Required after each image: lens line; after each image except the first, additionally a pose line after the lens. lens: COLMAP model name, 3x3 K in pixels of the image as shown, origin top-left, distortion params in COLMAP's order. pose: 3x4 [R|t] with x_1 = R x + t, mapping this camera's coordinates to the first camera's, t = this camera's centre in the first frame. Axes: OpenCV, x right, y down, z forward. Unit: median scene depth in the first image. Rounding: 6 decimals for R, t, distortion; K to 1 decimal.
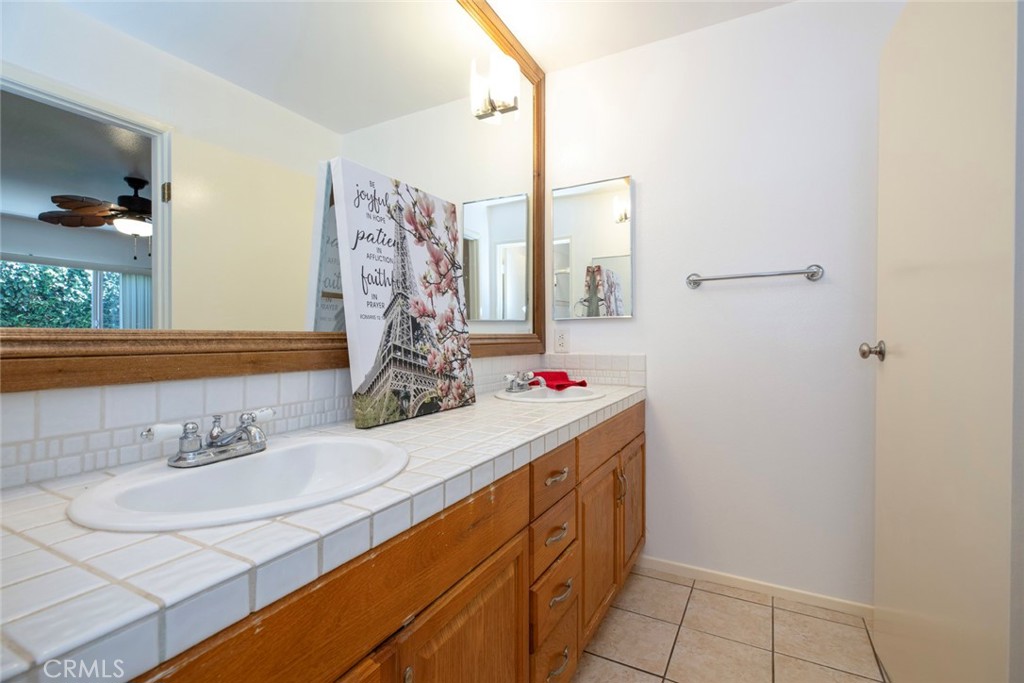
lens RADIAL K [[464.4, 0, 522.6], [0, 464.4, 334.4], [0, 0, 1]] dist [0.004459, -0.001331]
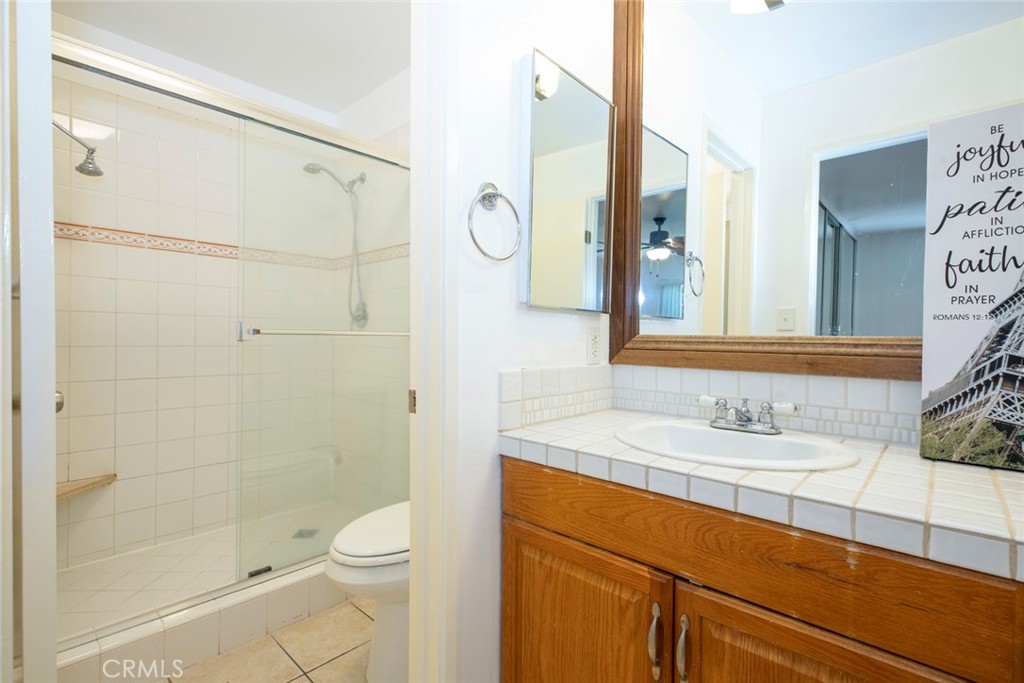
lens RADIAL K [[464.4, 0, 511.6], [0, 464.4, 336.1], [0, 0, 1]] dist [0.004459, -0.001331]
pose [[-0.257755, -0.001763, -0.966209, 0.605163], [-0.005686, 0.999984, -0.000308, -0.002179], [0.966193, 0.005415, -0.257761, 0.509661]]
